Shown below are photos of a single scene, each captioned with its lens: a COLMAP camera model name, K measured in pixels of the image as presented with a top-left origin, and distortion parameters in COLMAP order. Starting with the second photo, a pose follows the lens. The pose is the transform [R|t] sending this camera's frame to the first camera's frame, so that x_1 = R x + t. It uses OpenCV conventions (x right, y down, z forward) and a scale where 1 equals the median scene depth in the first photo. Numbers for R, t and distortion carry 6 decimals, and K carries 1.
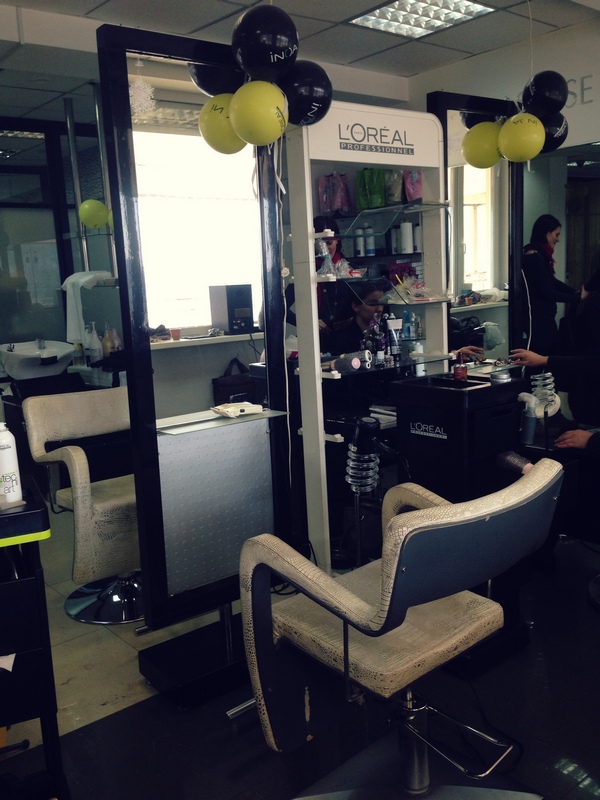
lens RADIAL K [[767.5, 0, 300.0], [0, 767.5, 400.0], [0, 0, 1]] dist [0.126753, 0.001983]
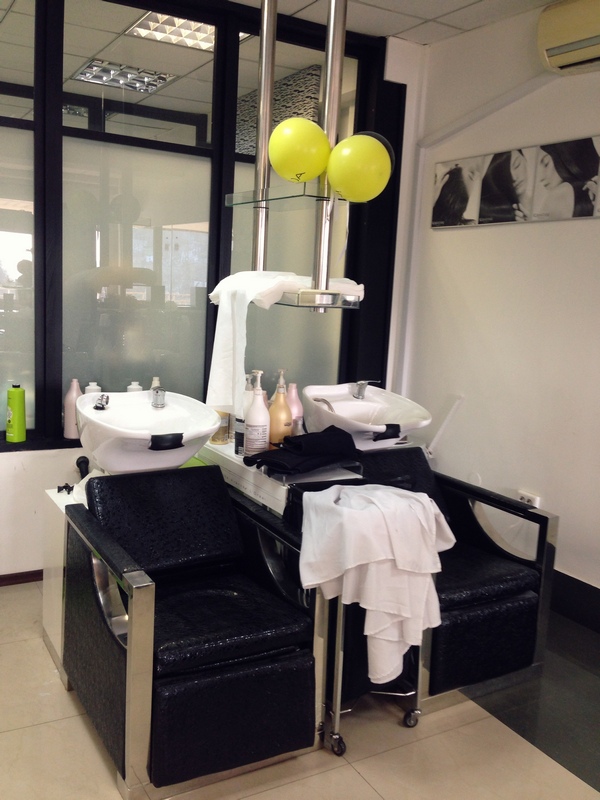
lens RADIAL K [[767.5, 0, 300.0], [0, 767.5, 400.0], [0, 0, 1]] dist [0.126753, 0.001983]
pose [[0.980865, 0.125926, -0.148483, -0.162863], [-0.127477, 0.991841, -0.000936, -0.084104], [0.147154, 0.019846, 0.988915, 0.504997]]
